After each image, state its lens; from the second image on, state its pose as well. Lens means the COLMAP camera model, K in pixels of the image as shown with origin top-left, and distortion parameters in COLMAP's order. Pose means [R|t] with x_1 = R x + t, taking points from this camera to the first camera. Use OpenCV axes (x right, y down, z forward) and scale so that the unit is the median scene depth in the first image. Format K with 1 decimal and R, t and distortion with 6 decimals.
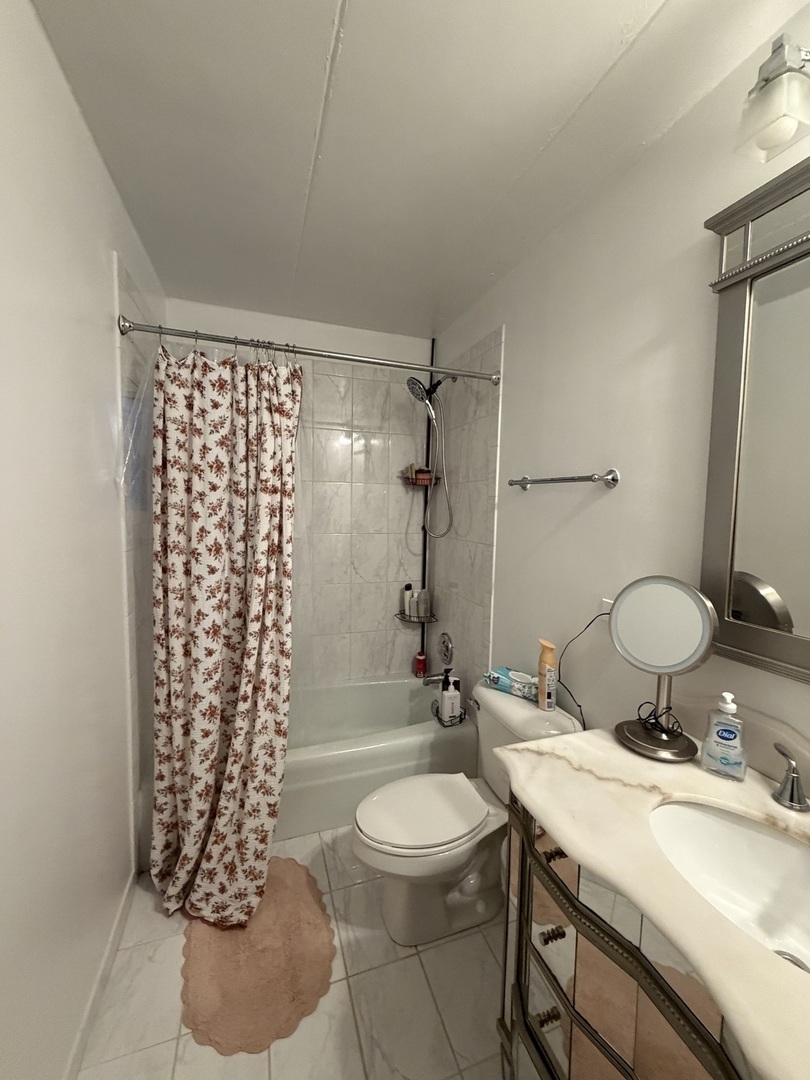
lens RADIAL K [[429.8, 0, 404.0], [0, 429.8, 538.3], [0, 0, 1]] dist [0.001005, 0.000364]
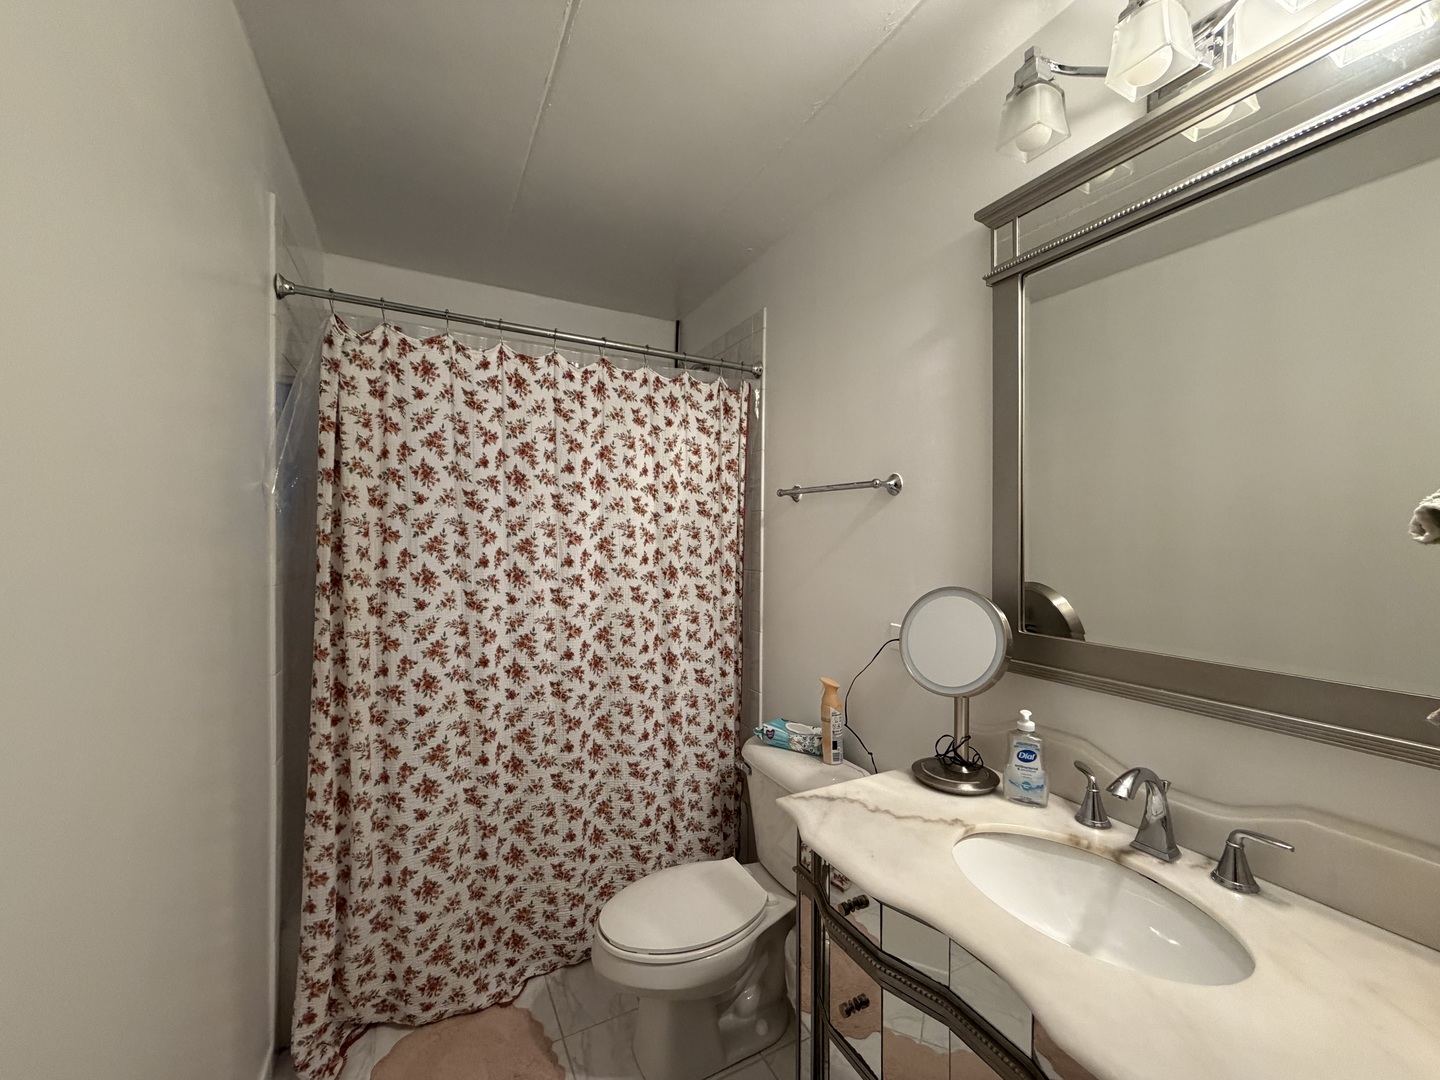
lens RADIAL K [[573.0, 0, 714.8], [0, 573.0, 541.2], [0, 0, 1]] dist [0.001005, 0.000364]
pose [[0.989369, -0.014893, 0.144665, -0.052392], [0.024658, 0.997518, -0.065946, 0.046706], [-0.143324, 0.068813, 0.987281, -0.096530]]
